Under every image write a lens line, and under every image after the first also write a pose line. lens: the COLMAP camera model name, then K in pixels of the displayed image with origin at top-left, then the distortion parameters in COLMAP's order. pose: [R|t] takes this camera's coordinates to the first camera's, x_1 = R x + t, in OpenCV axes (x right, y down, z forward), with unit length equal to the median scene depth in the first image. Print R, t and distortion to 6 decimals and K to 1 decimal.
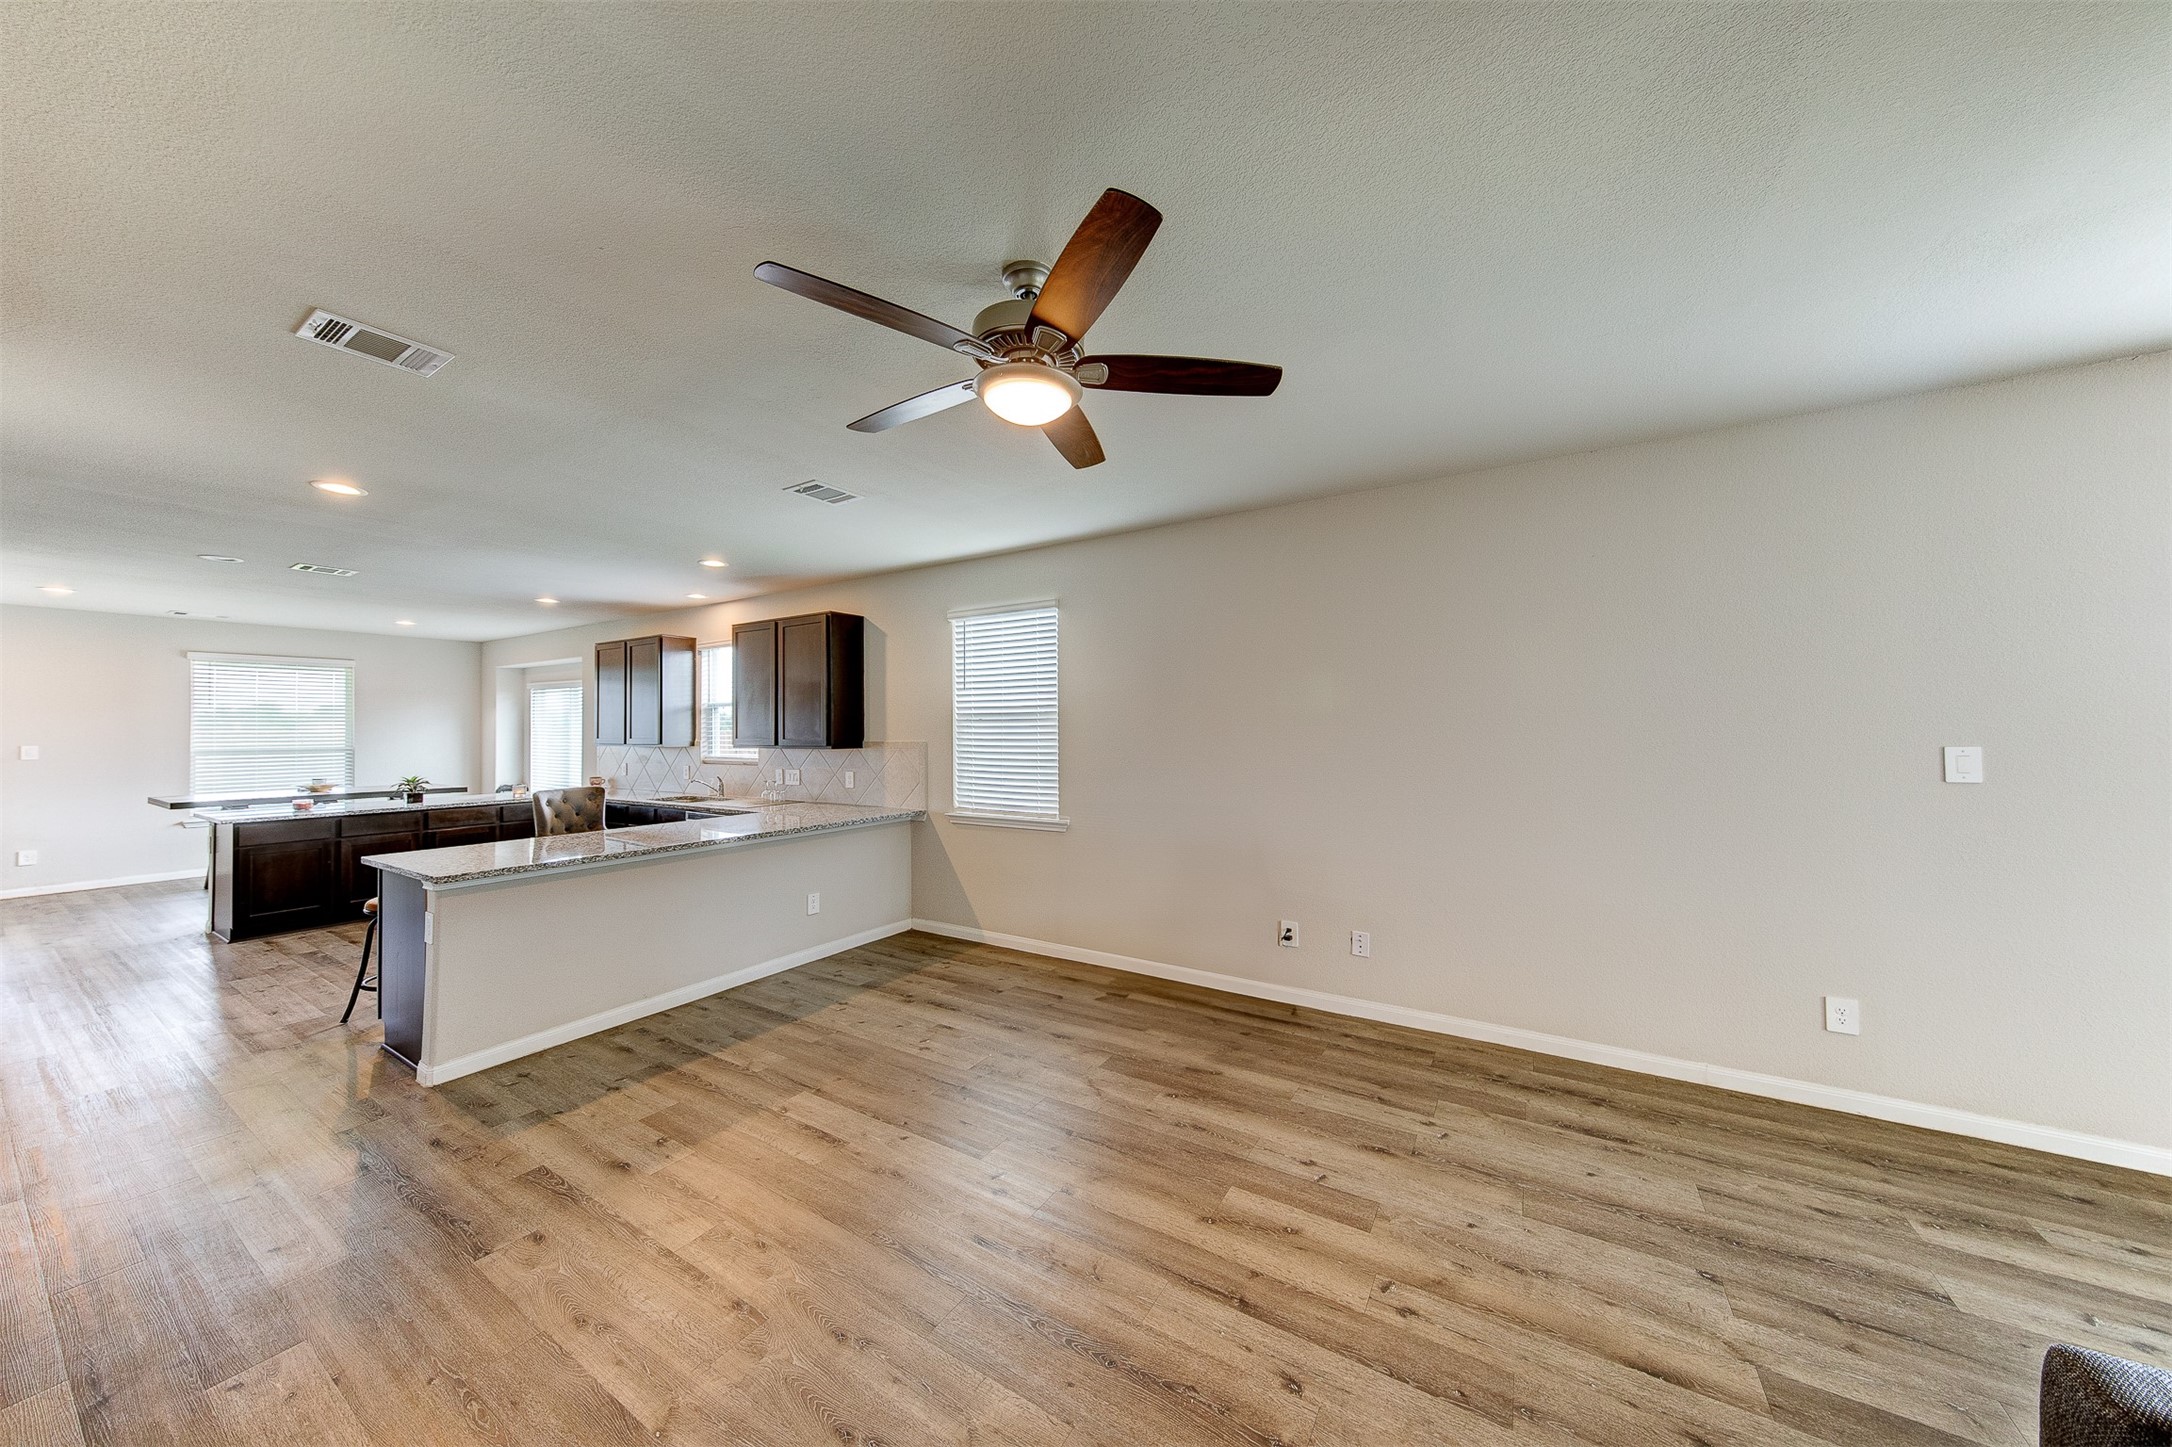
lens RADIAL K [[673.6, 0, 1109.5], [0, 673.6, 718.0], [0, 0, 1]] dist [-0.000275, -0.000065]
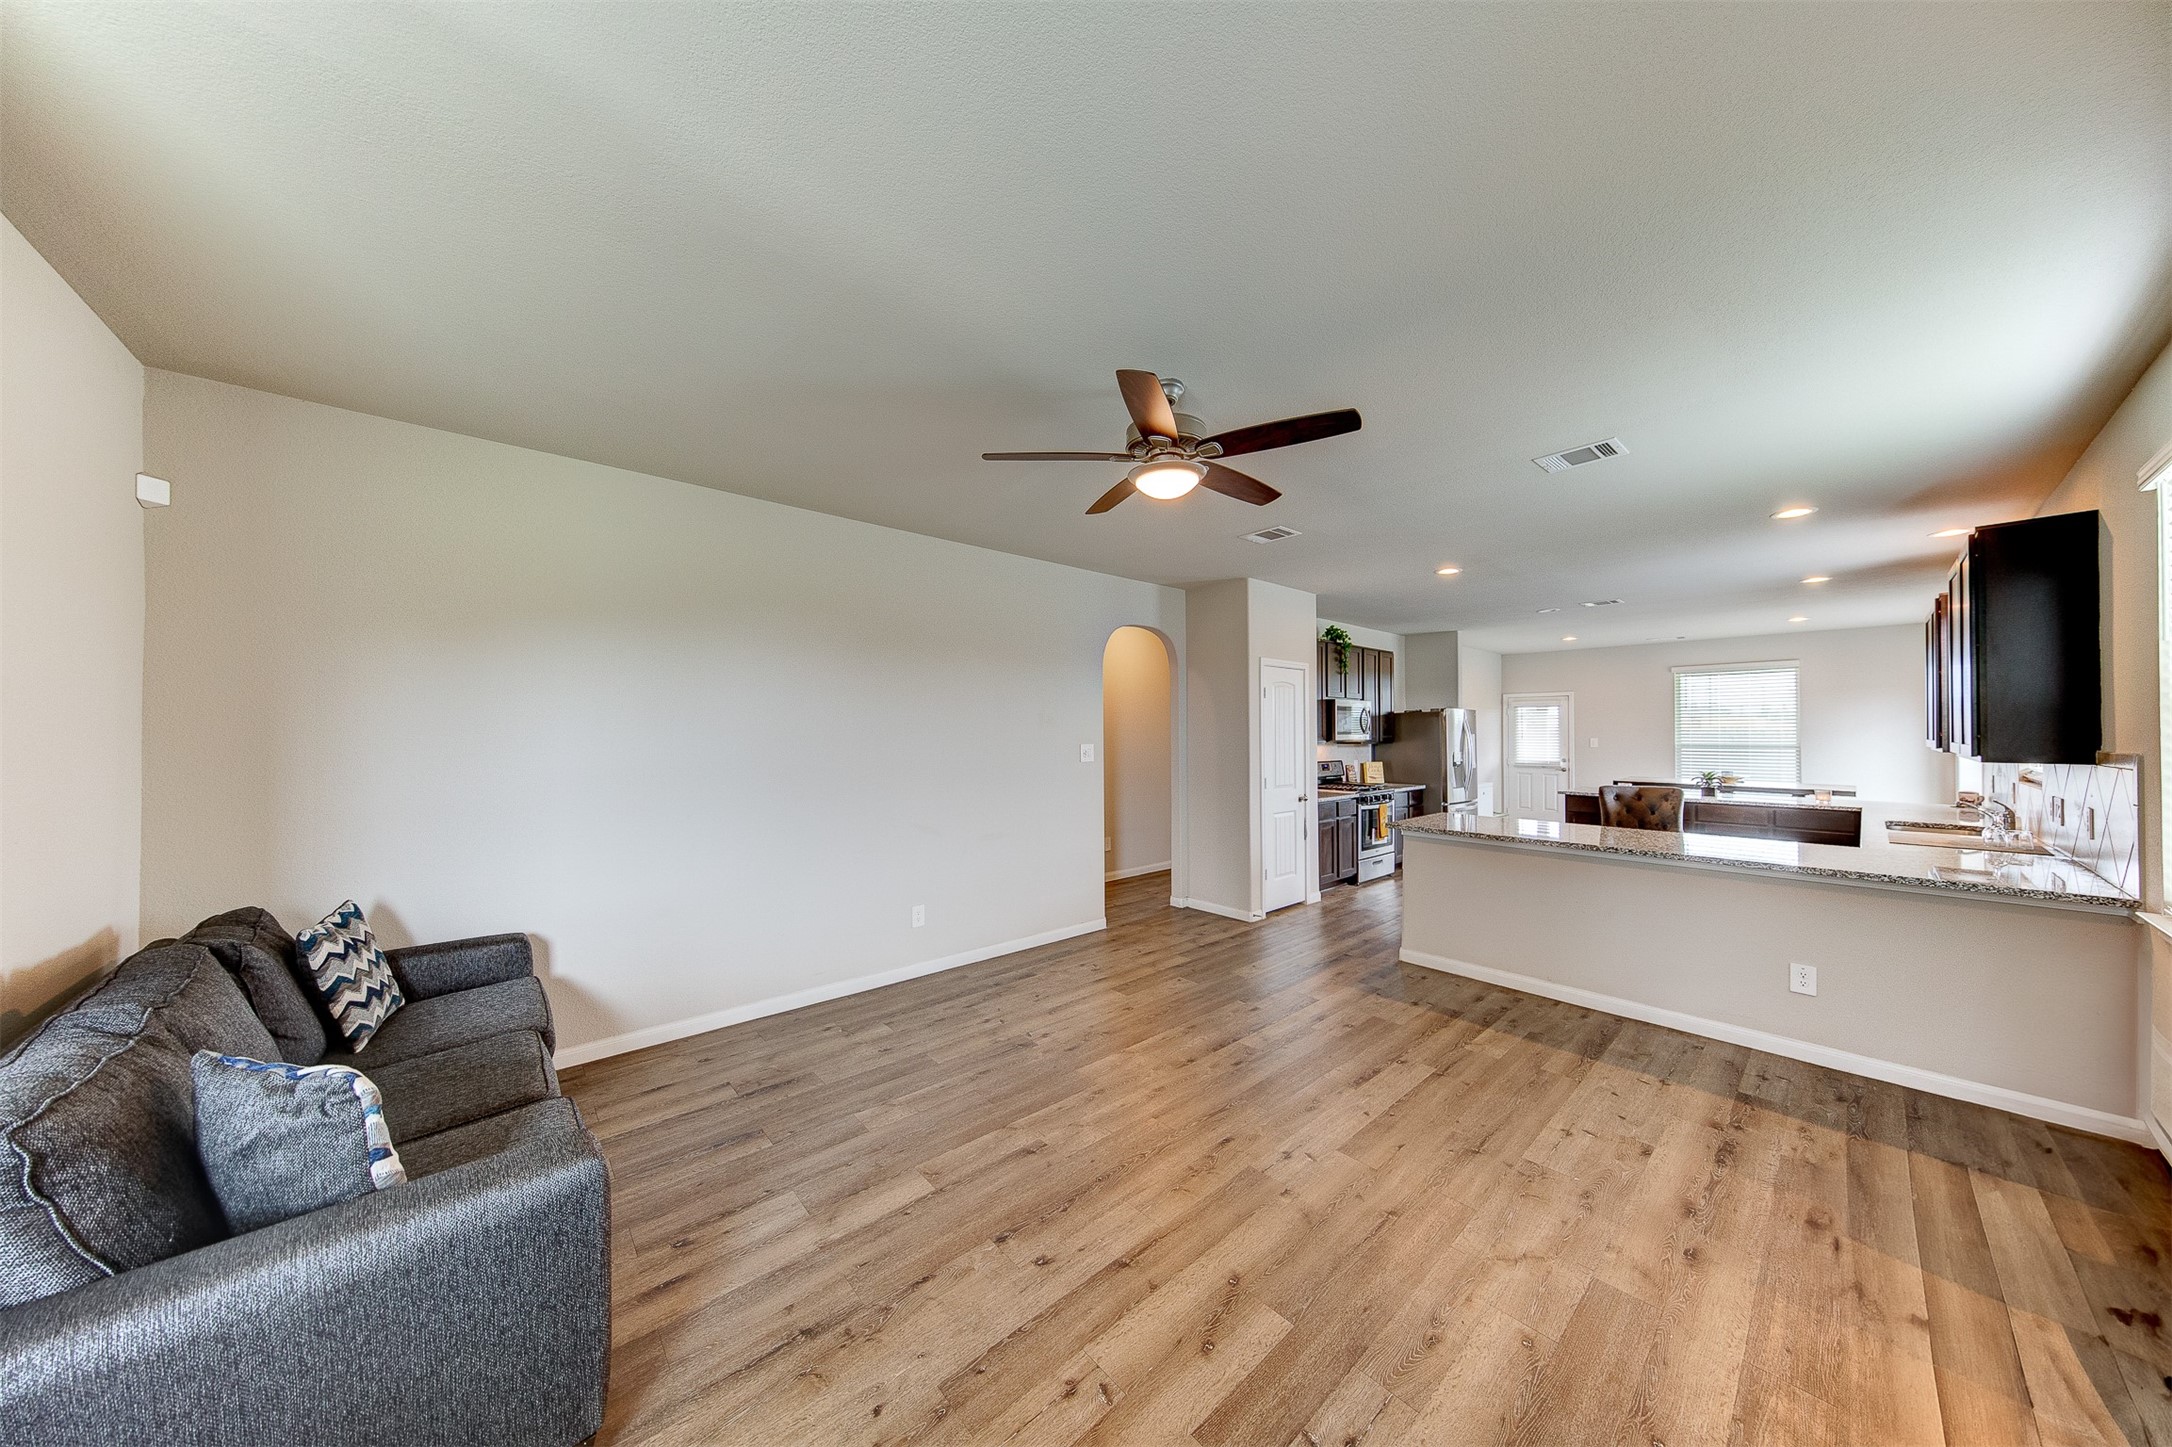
lens RADIAL K [[718.1, 0, 1049.9], [0, 718.1, 736.3], [0, 0, 1]] dist [0.000268, -0.000034]
pose [[-0.330379, 0.015780, -0.943717, 0.742055], [0.017210, 0.999795, 0.010693, -0.000831], [0.943692, -0.012709, -0.330582, 0.719563]]
